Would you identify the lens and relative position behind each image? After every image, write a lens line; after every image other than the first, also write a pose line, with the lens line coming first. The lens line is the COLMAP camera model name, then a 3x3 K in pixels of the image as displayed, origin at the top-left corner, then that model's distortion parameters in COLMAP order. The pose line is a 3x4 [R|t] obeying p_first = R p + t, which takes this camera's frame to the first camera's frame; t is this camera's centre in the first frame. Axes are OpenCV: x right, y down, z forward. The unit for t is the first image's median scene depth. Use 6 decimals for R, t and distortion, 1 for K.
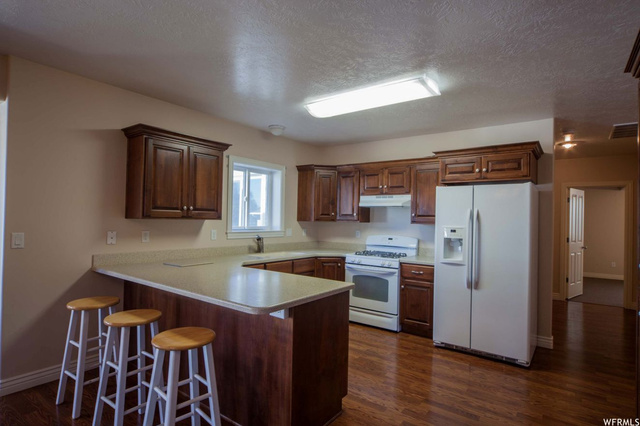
lens RADIAL K [[352.9, 0, 319.9], [0, 352.9, 213.1], [0, 0, 1]] dist [-0.001948, -0.000137]
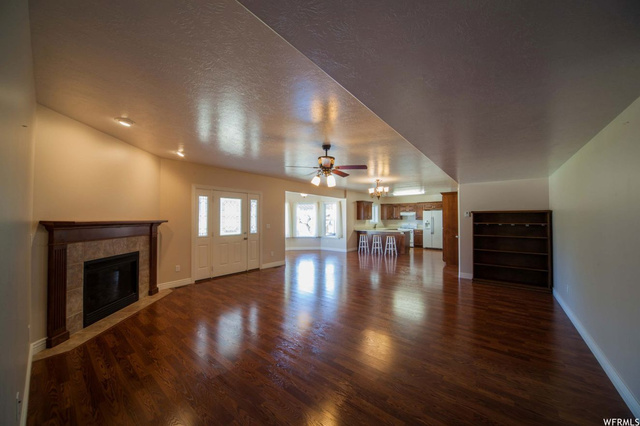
lens RADIAL K [[235.7, 0, 319.4], [0, 235.7, 212.4], [0, 0, 1]] dist [-0.000426, -0.000178]
pose [[0.998030, -0.023292, -0.058248, -0.645479], [0.022654, 0.999676, -0.011578, -0.044127], [0.058499, 0.010235, 0.998235, -1.642762]]
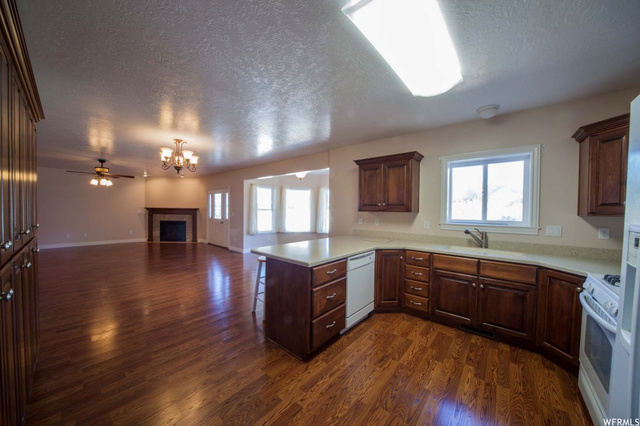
lens RADIAL K [[221.7, 0, 315.7], [0, 221.7, 212.8], [0, 0, 1]] dist [0.001695, 0.000124]
pose [[-0.084737, -0.008684, -0.996365, 0.637892], [0.000928, 0.999961, -0.008794, 0.031965], [0.996403, -0.001670, -0.084726, 0.833607]]
